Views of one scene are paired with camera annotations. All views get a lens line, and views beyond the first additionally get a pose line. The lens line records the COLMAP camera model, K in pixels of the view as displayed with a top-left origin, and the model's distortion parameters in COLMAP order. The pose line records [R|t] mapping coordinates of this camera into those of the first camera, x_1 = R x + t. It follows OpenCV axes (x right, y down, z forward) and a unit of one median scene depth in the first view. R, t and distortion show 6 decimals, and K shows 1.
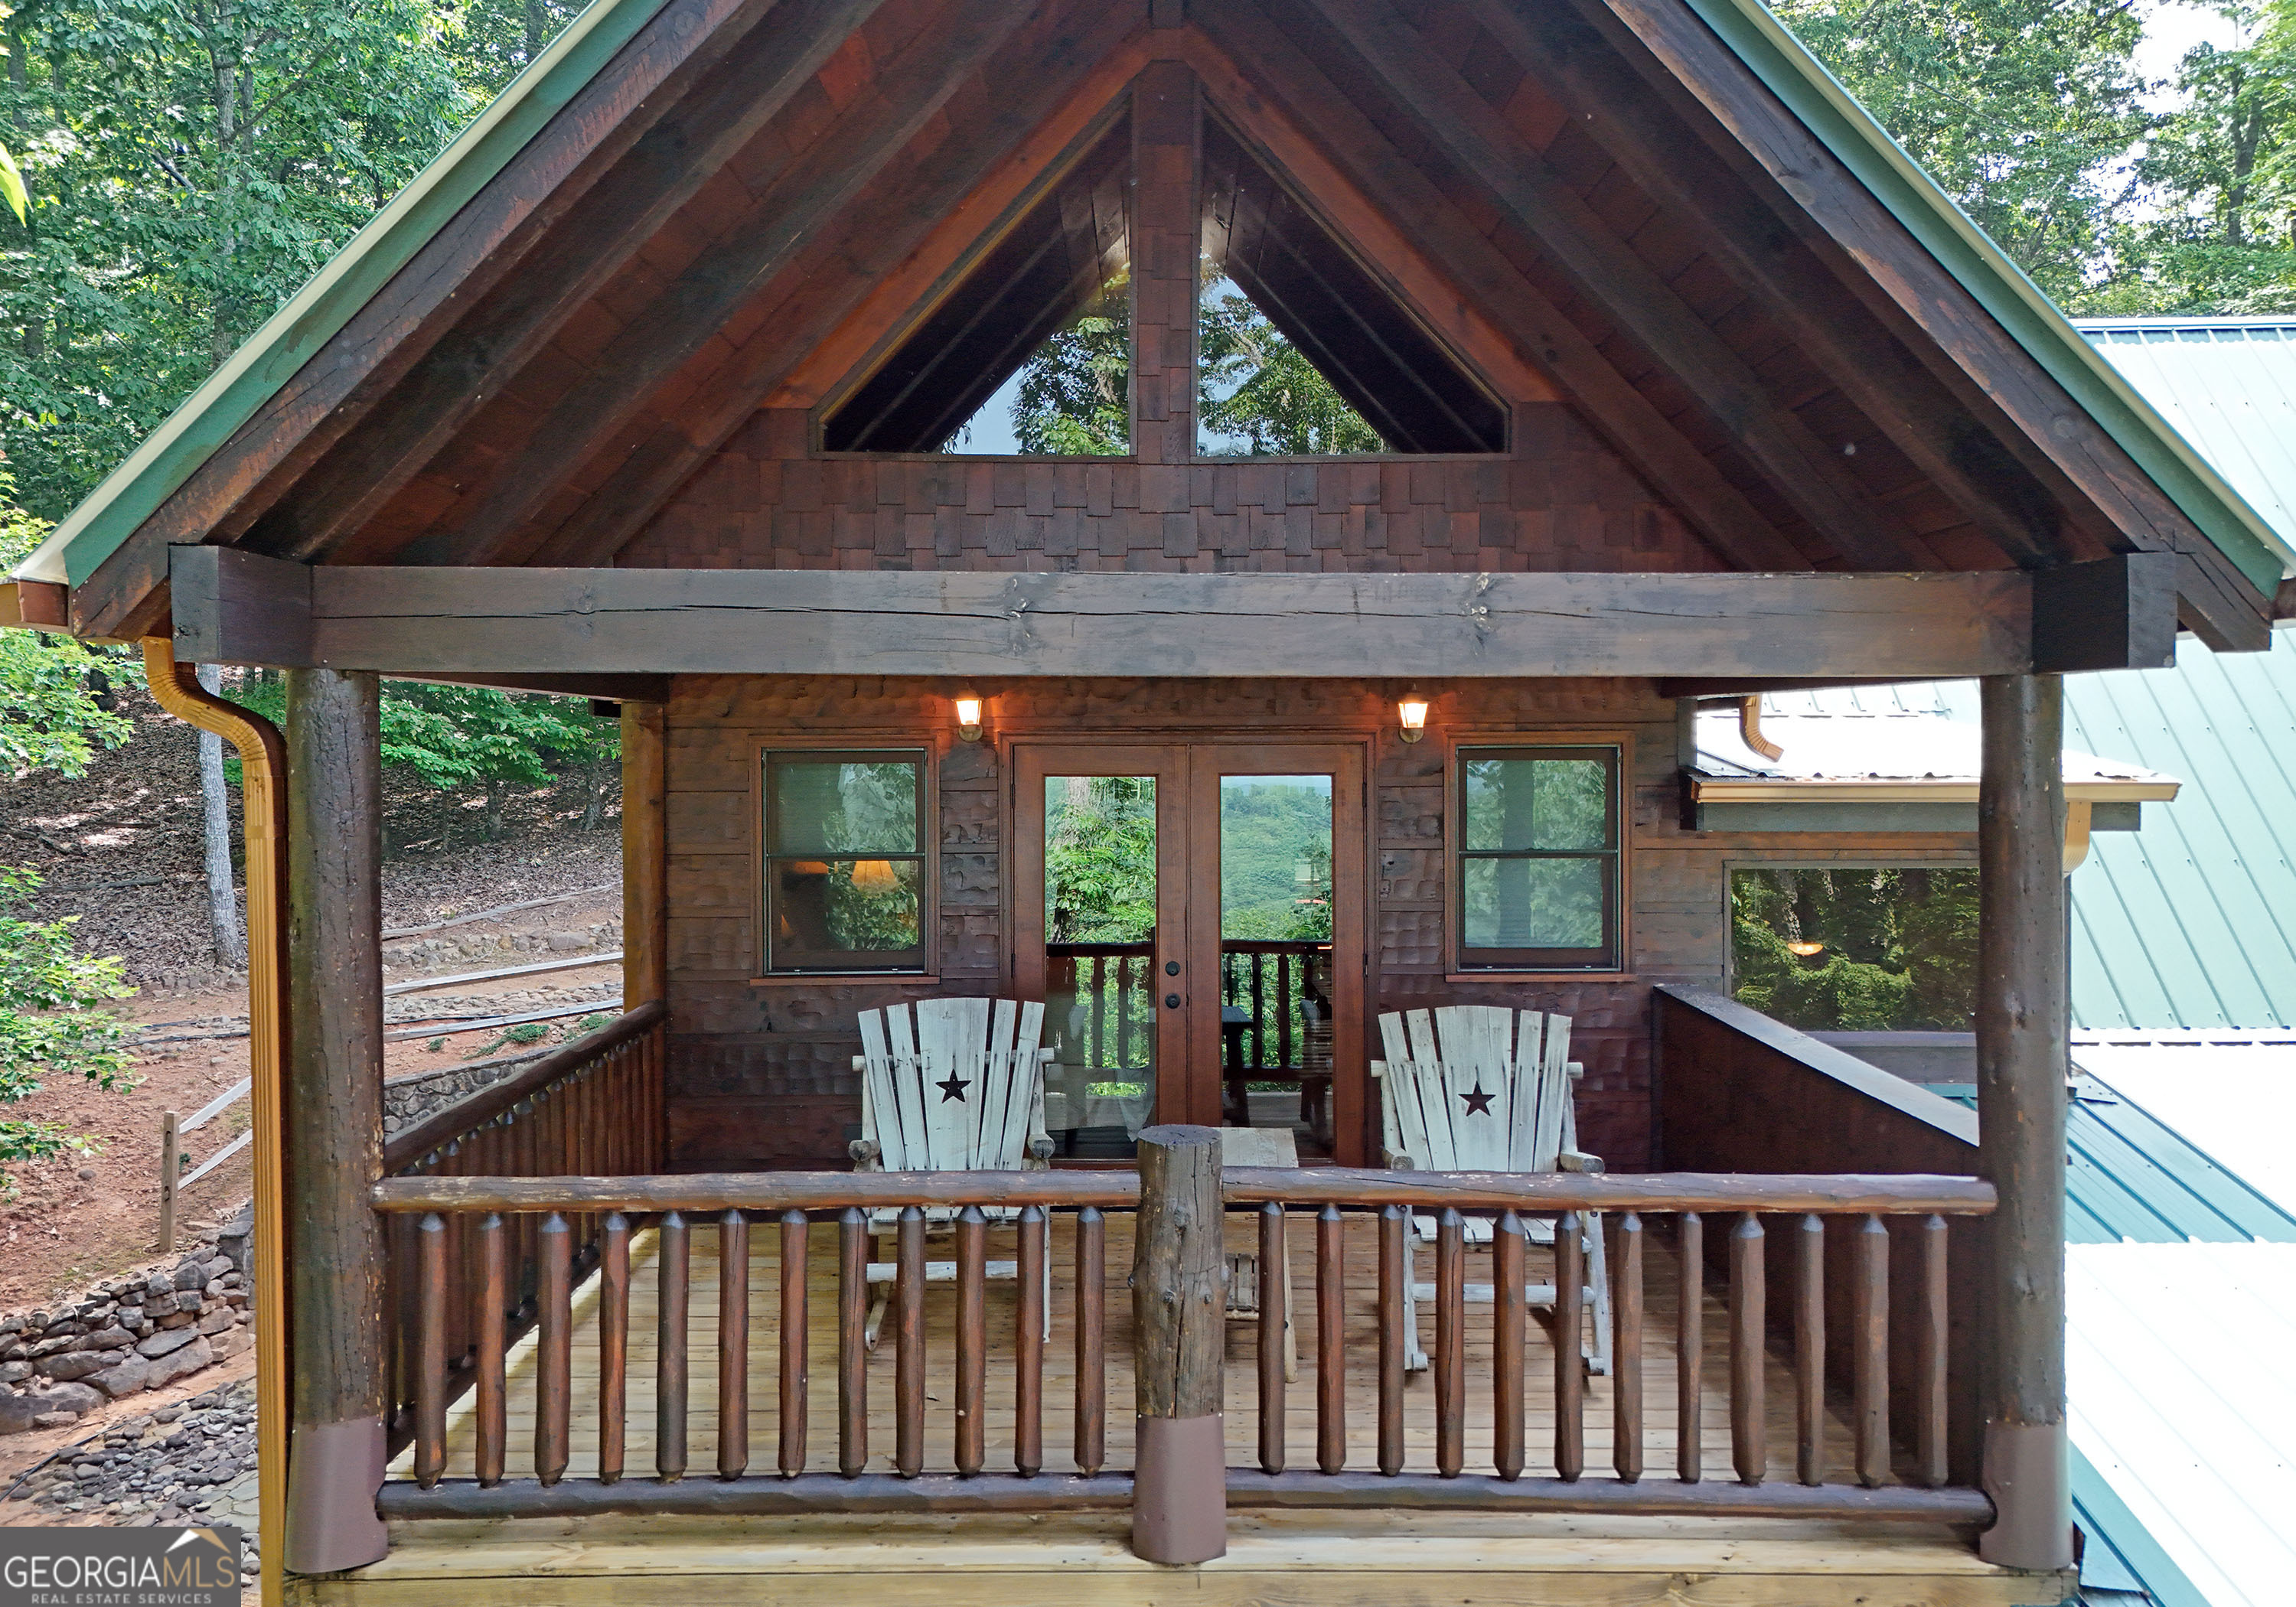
lens RADIAL K [[1710.6, 0, 1149.9], [0, 1710.6, 784.3], [0, 0, 1]] dist [0.106790, -0.109396]
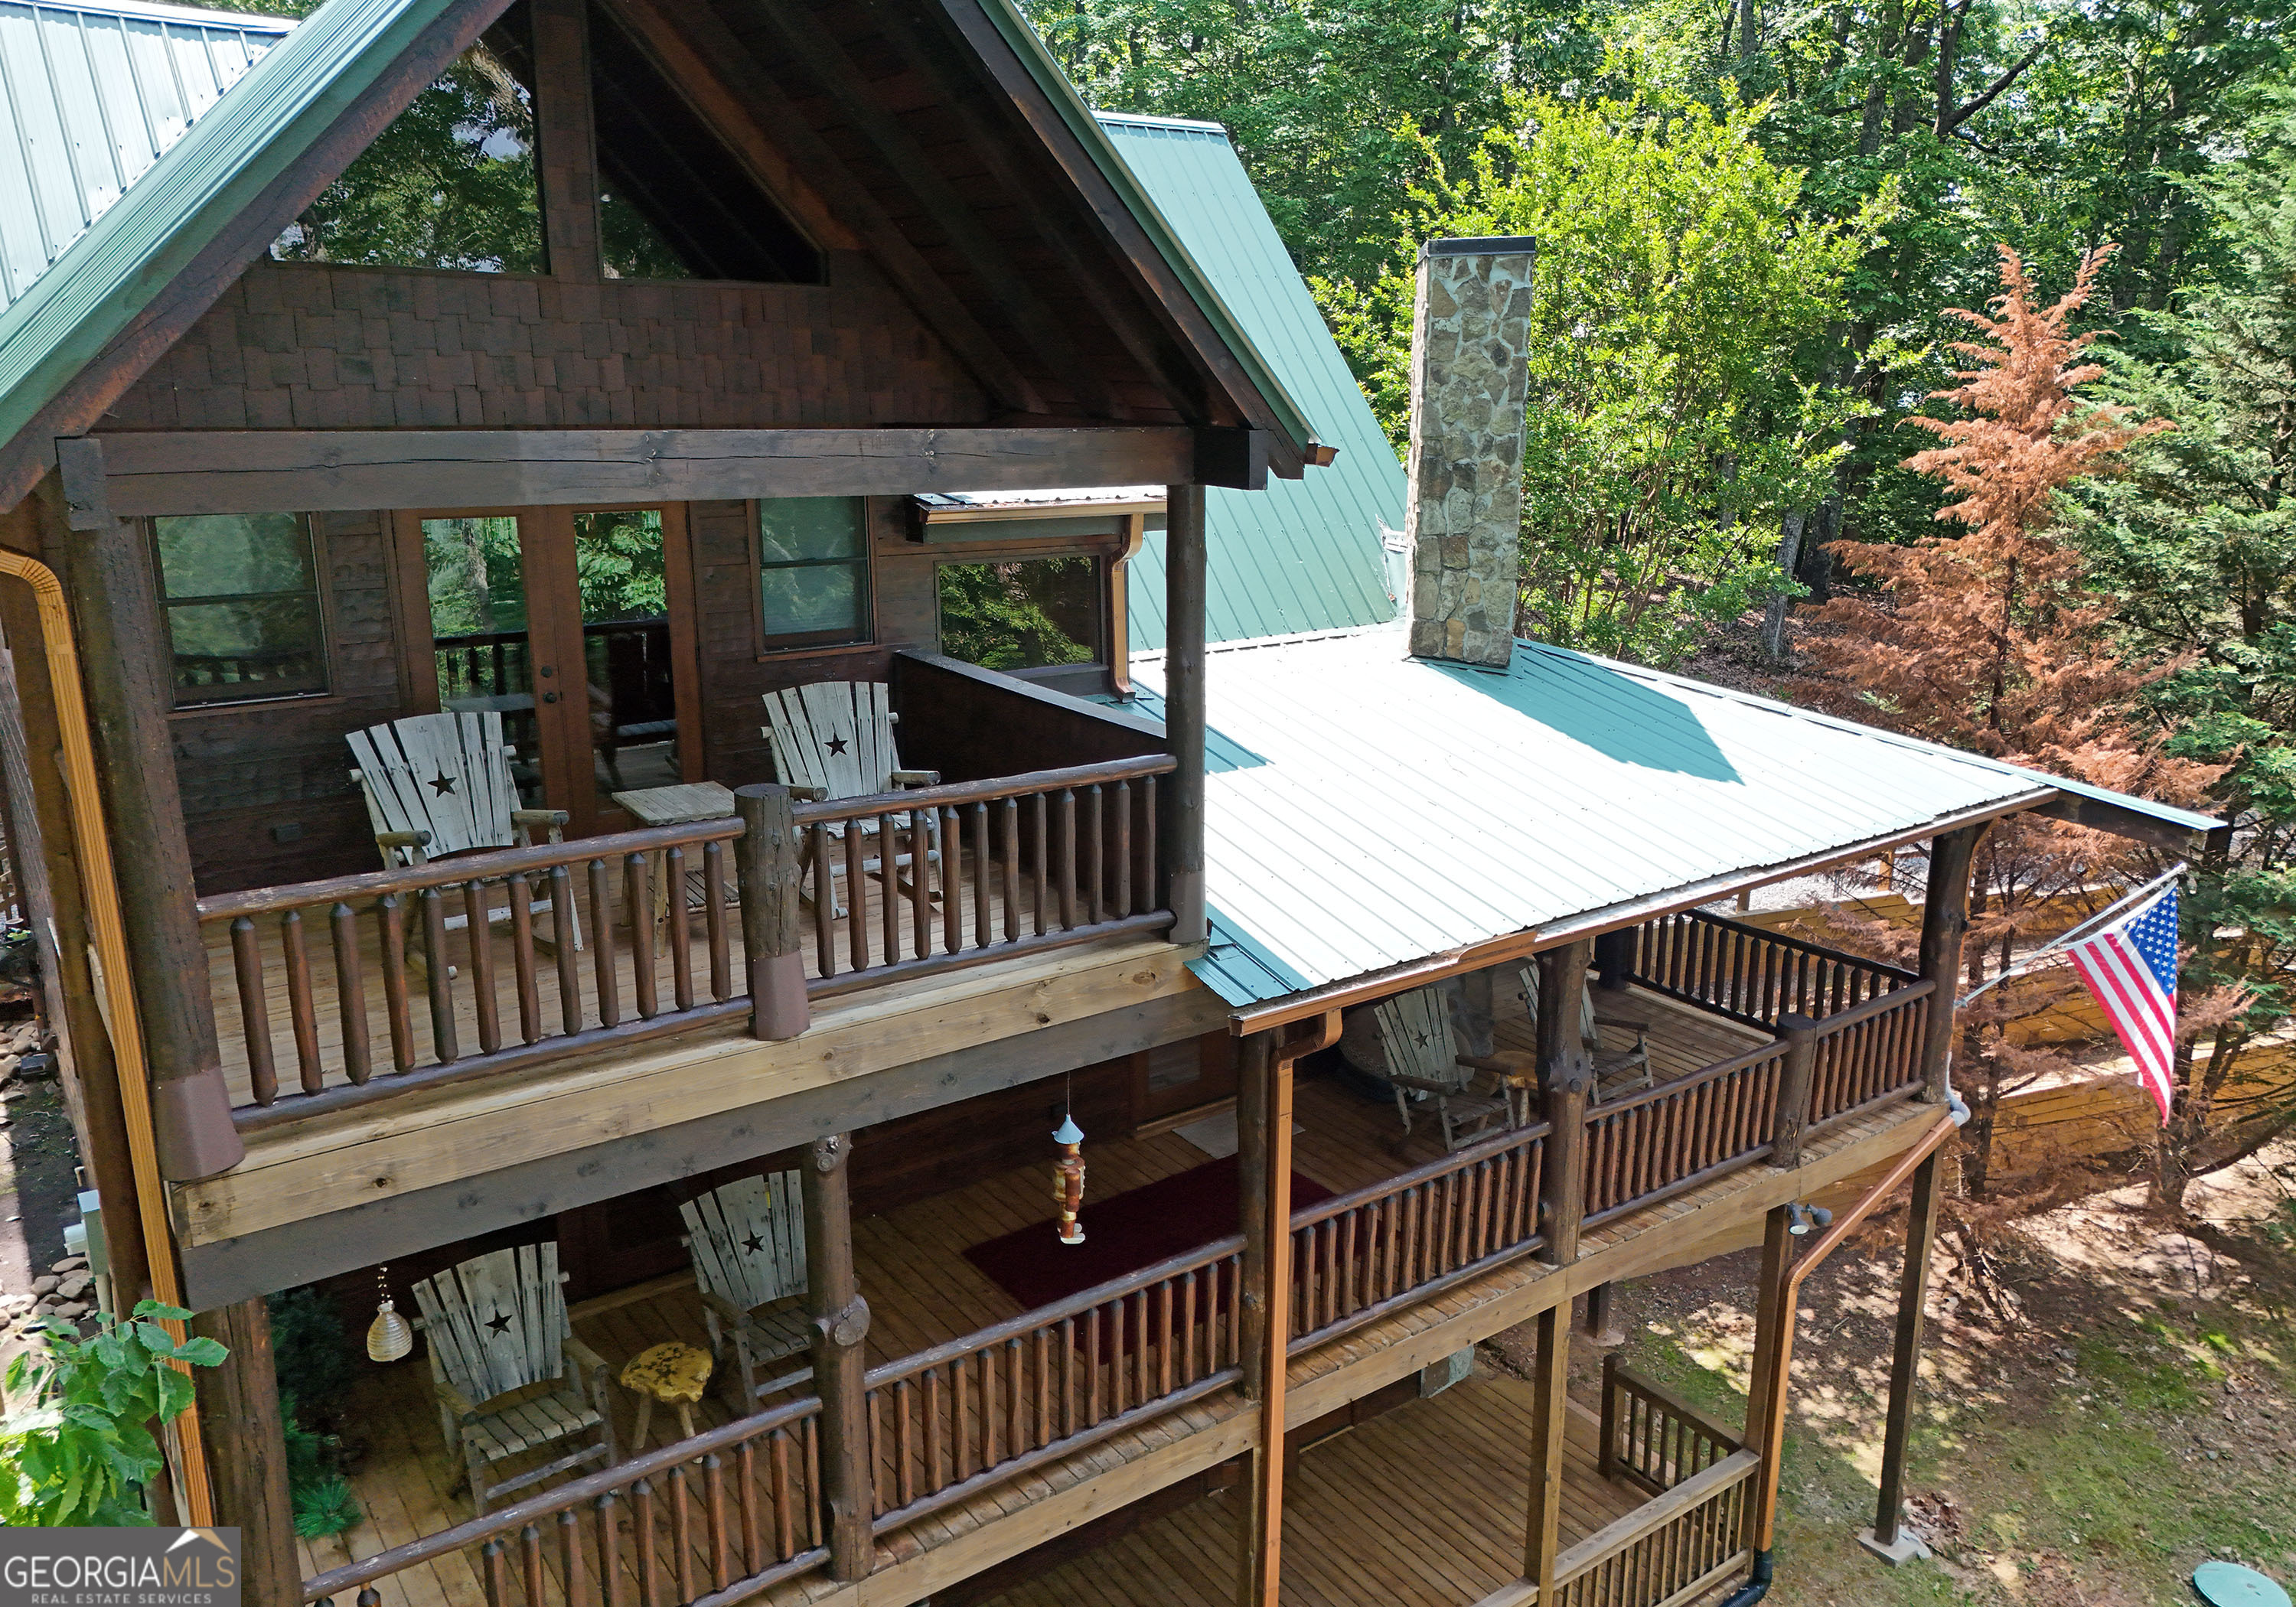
lens RADIAL K [[1751.3, 0, 1196.9], [0, 1751.3, 805.5], [0, 0, 1]] dist [0.059665, 0.000729]
pose [[0.797593, -0.139324, 0.586885, -0.592839], [-0.002333, 0.972239, 0.233976, -0.156329], [-0.603191, -0.187987, 0.775126, -0.477891]]
